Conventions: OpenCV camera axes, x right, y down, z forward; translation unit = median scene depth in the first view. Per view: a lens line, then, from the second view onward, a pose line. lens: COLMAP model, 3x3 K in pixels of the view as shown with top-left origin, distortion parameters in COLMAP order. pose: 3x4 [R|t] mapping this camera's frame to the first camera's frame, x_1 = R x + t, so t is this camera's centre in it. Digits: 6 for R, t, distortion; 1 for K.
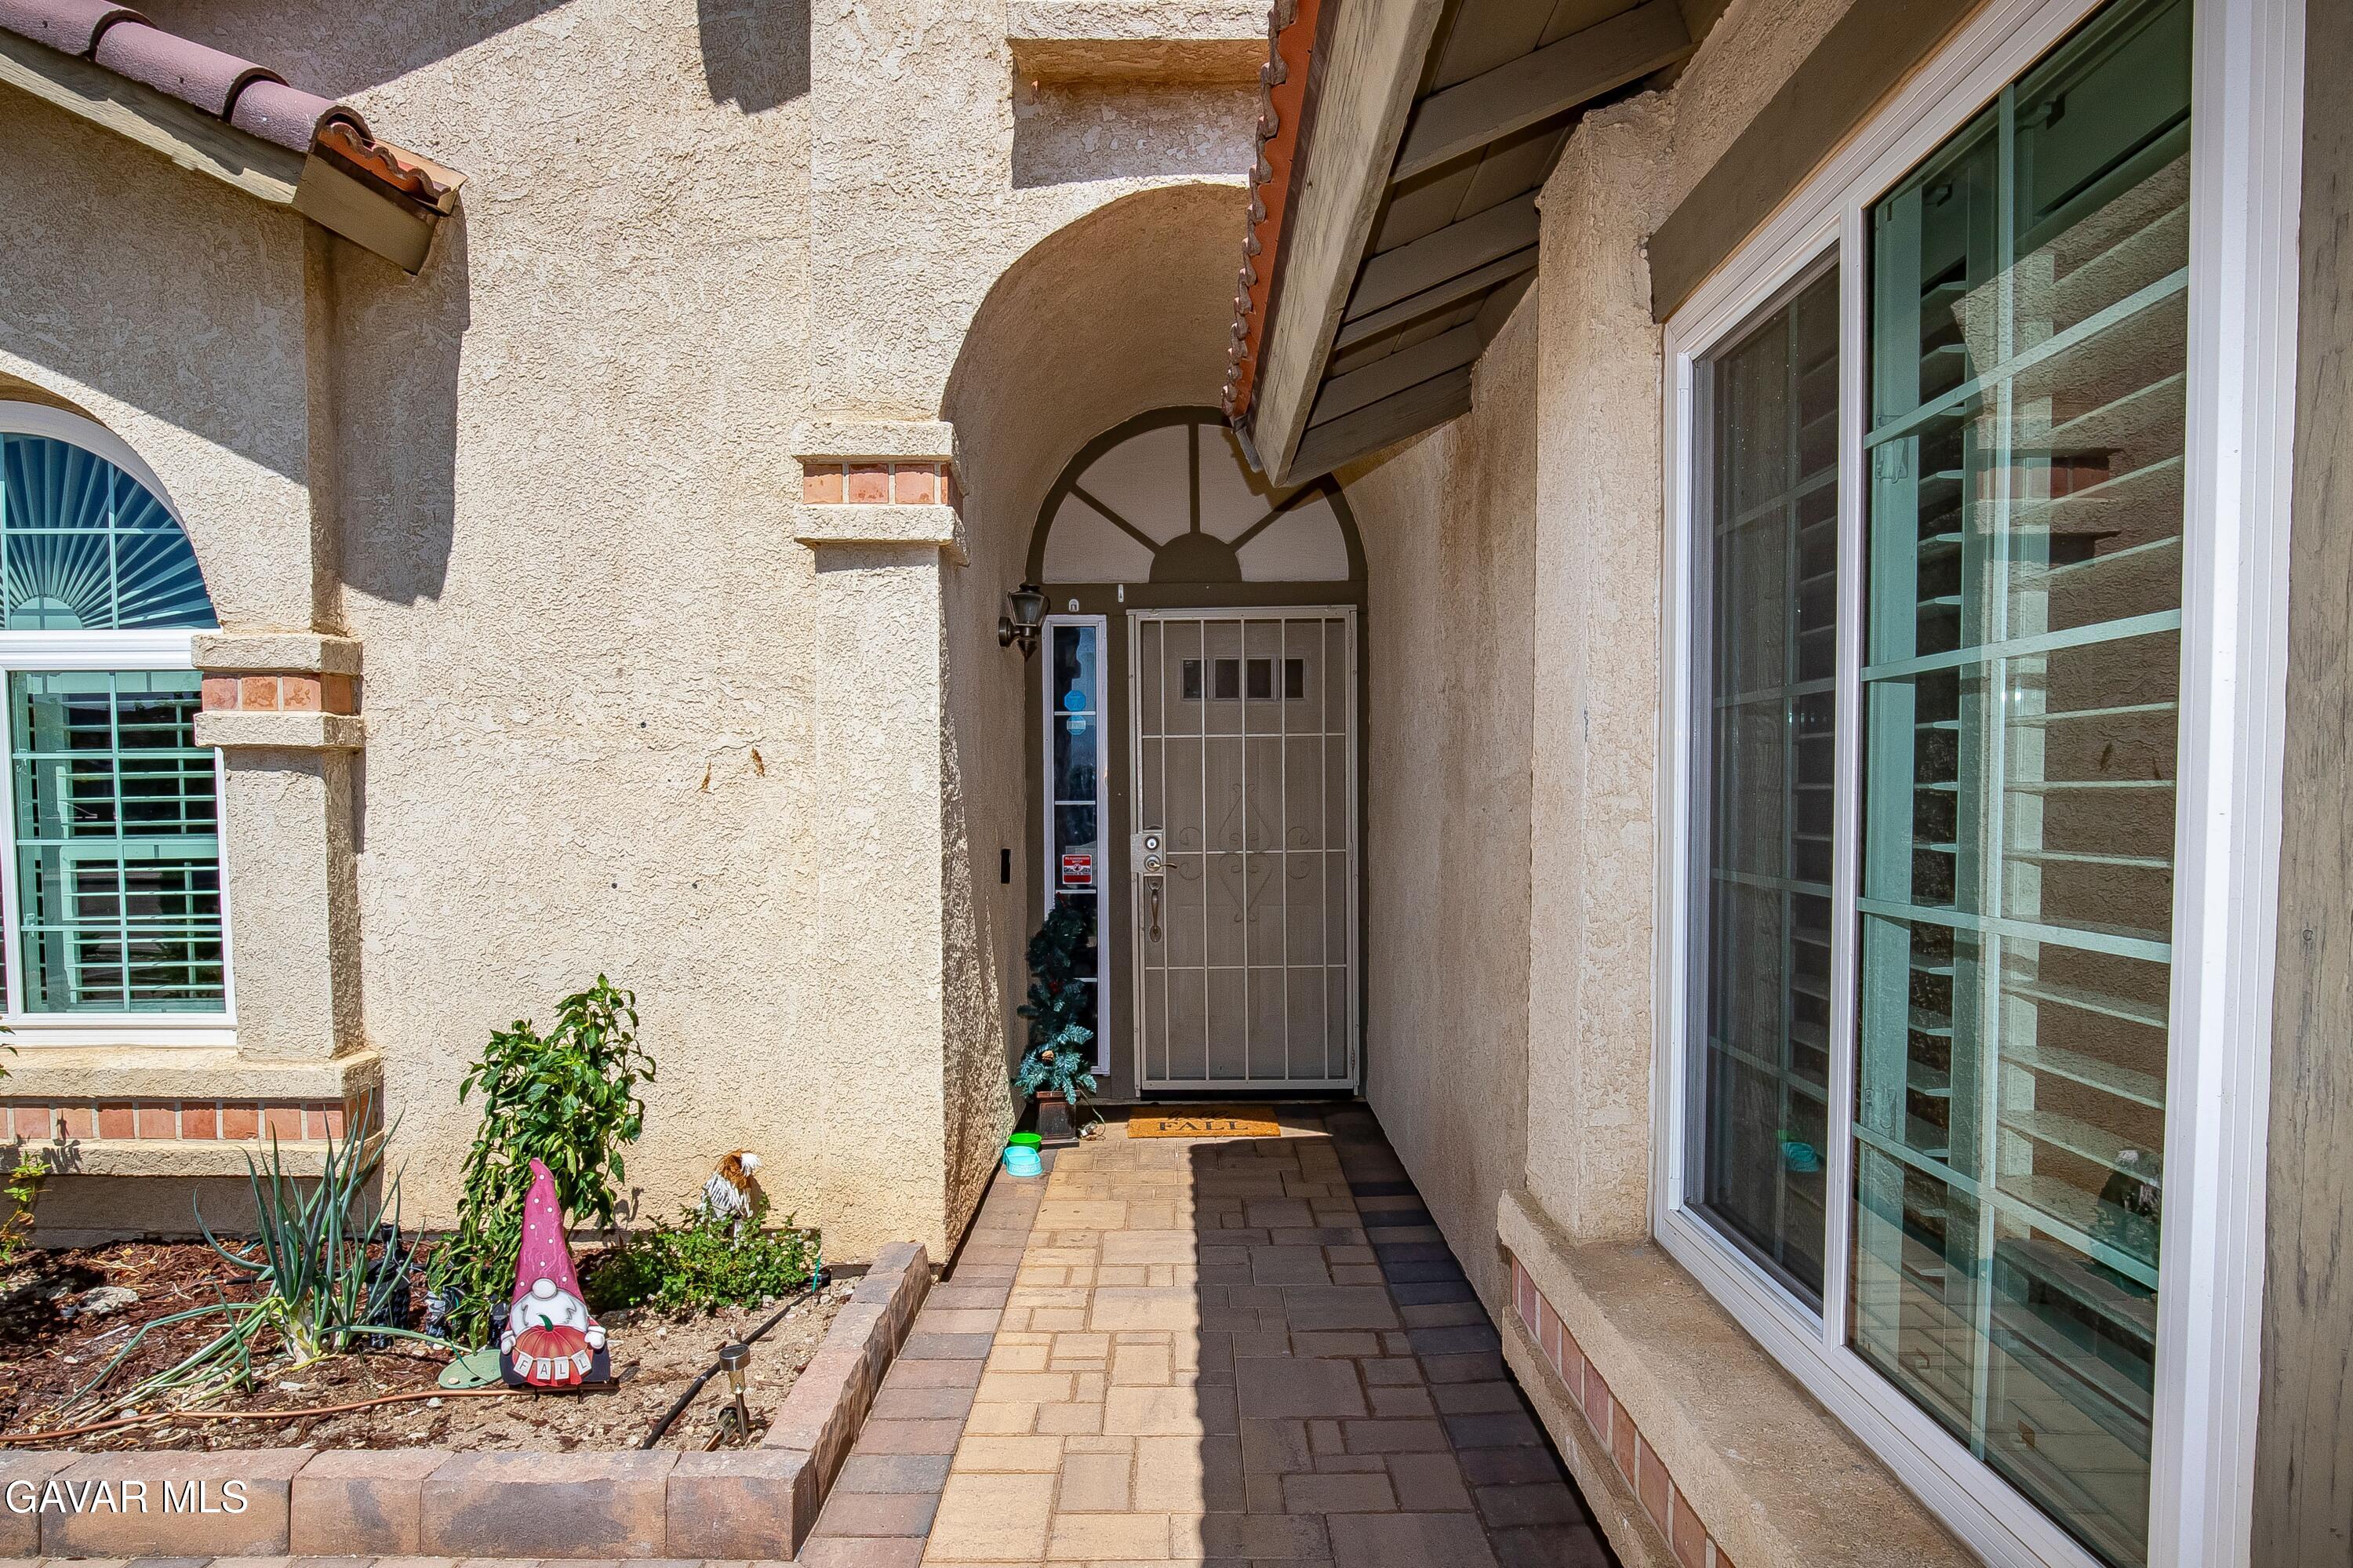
lens RADIAL K [[1179.9, 0, 1161.2], [0, 1179.9, 833.9], [0, 0, 1]] dist [-0.026876, 0.003515]
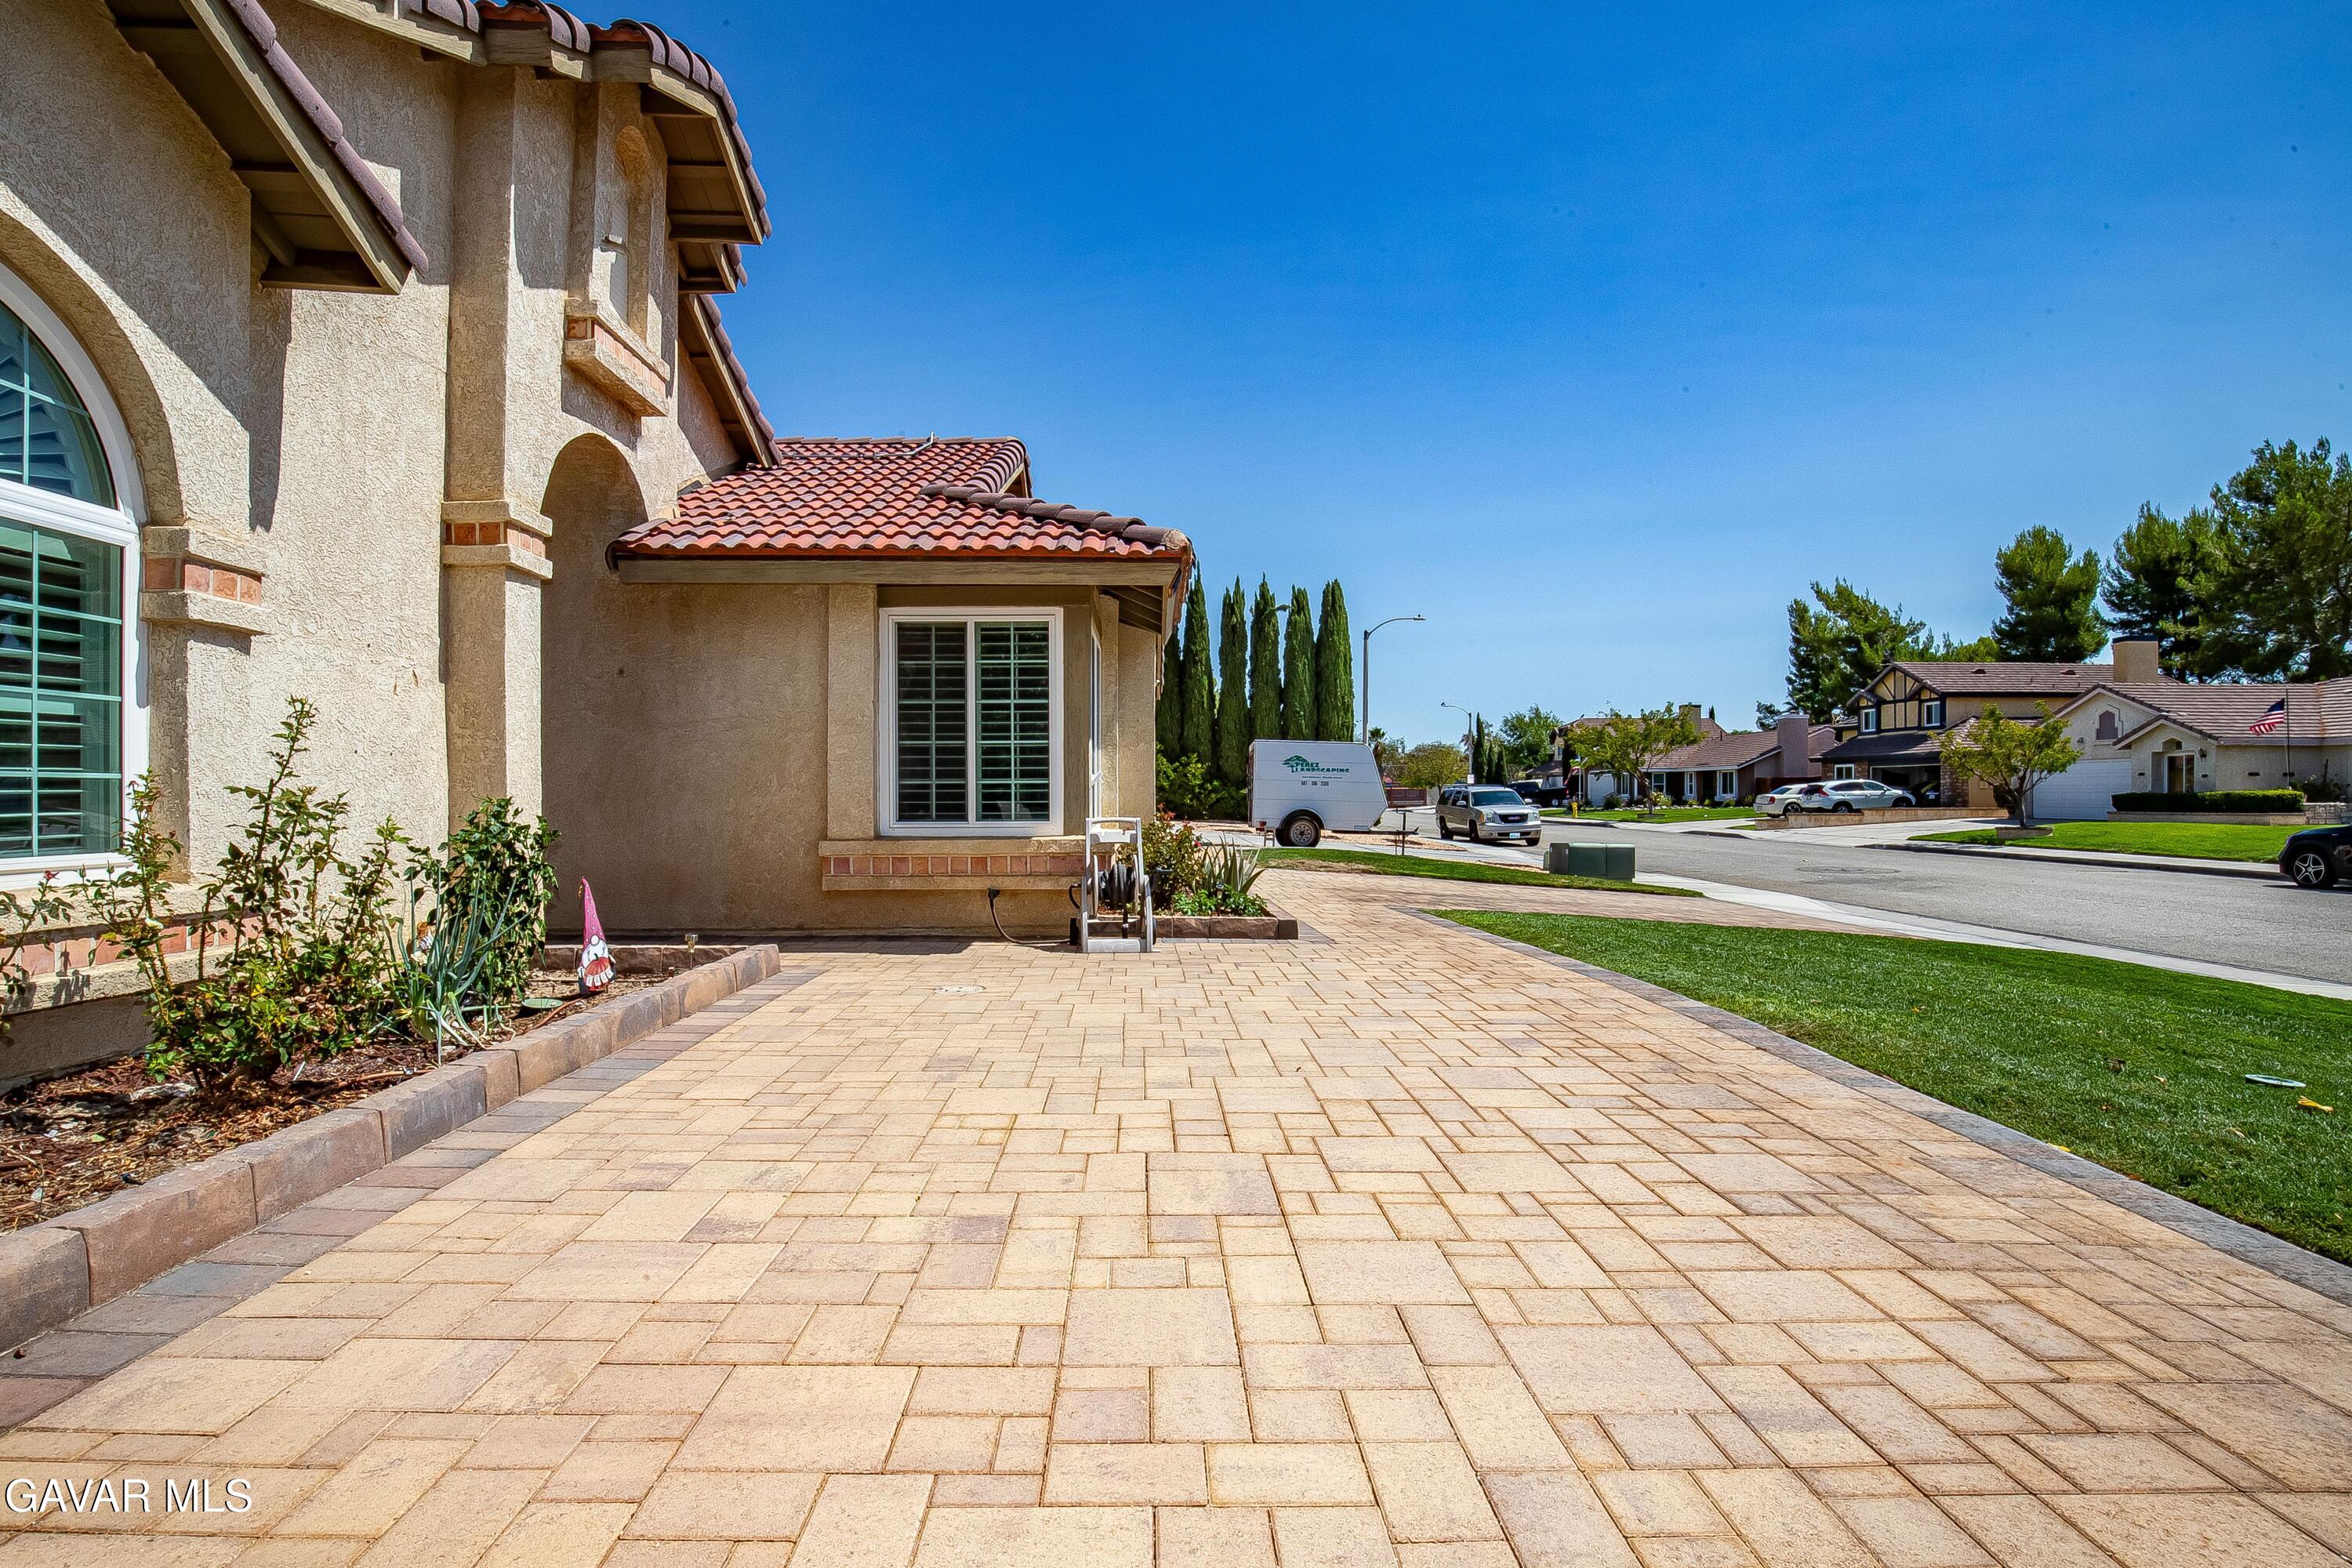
lens RADIAL K [[1179.3, 0, 1169.8], [0, 1179.3, 807.3], [0, 0, 1]] dist [-0.026876, 0.003515]
pose [[-0.009307, -0.007328, 0.999930, -2.008975], [0.047767, 0.998828, 0.007765, 0.156622], [-0.998815, 0.047836, -0.008946, 0.000522]]
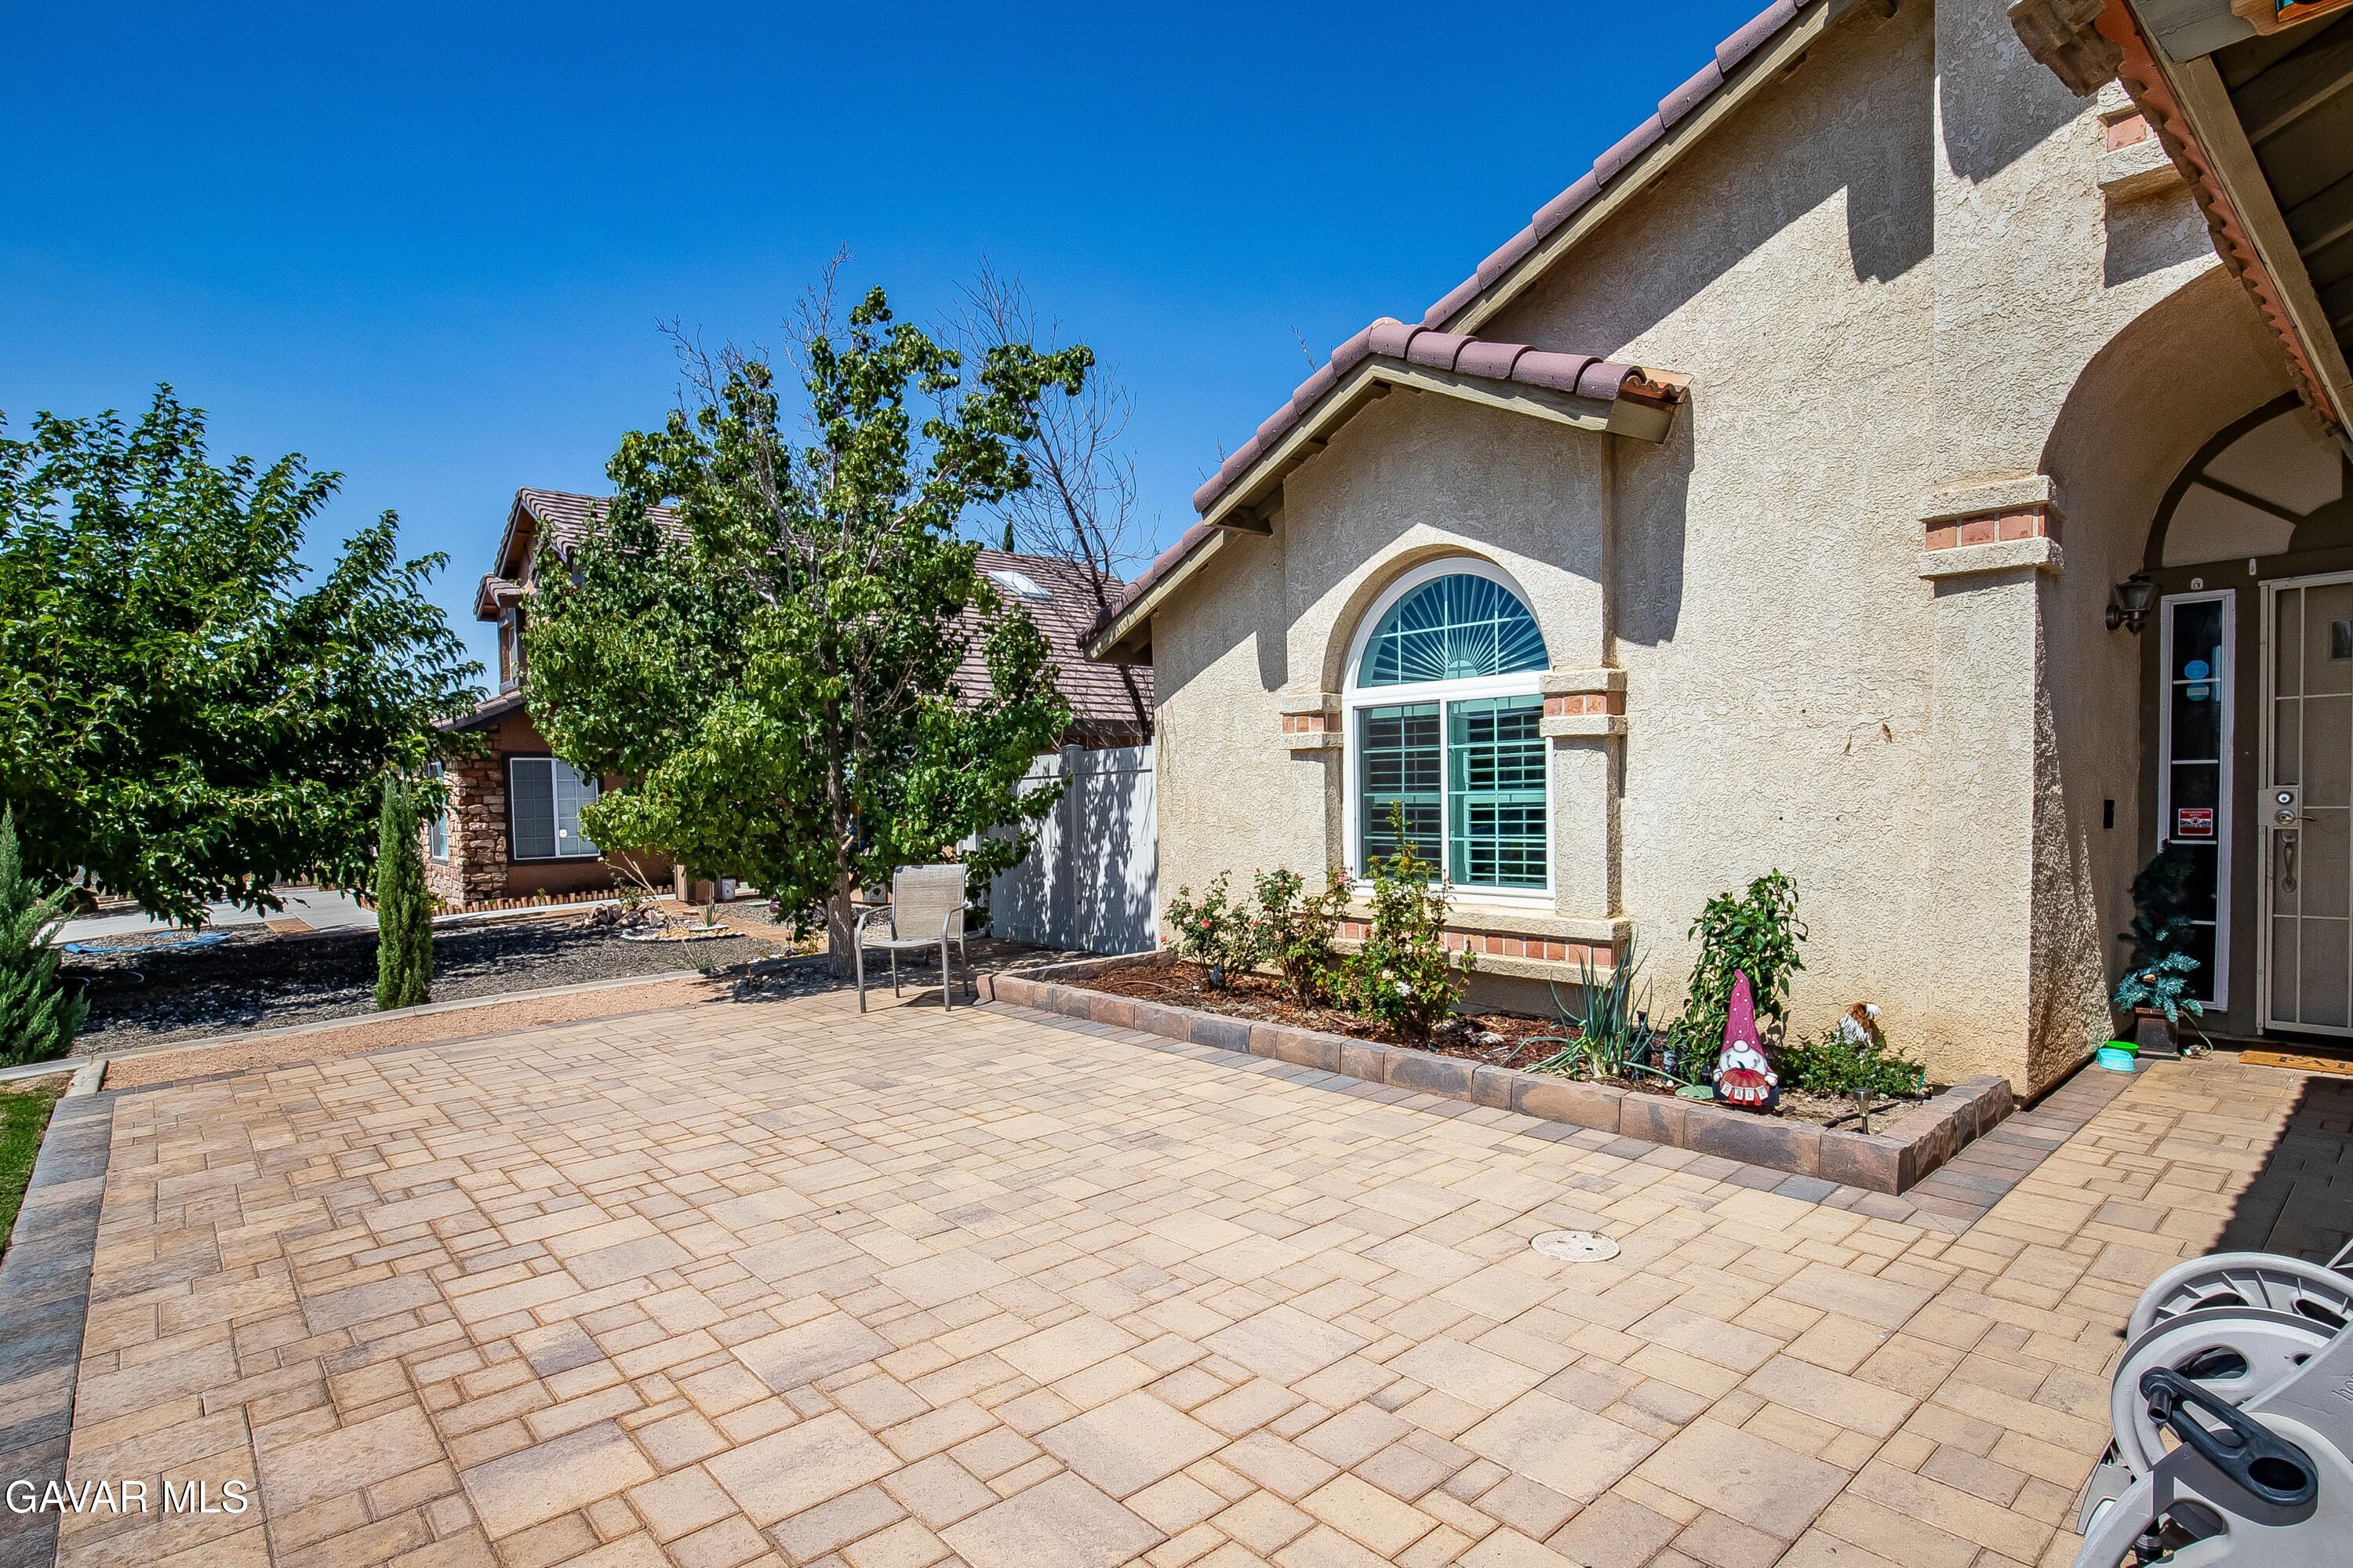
lens RADIAL K [[1179.9, 0, 1181.8], [0, 1179.9, 844.4], [0, 0, 1]] dist [-0.026876, 0.003515]
pose [[0.650990, 0.025785, -0.758648, 0.185736], [-0.015979, 0.999667, 0.020265, 0.060981], [0.758918, -0.001070, 0.651185, -0.593389]]
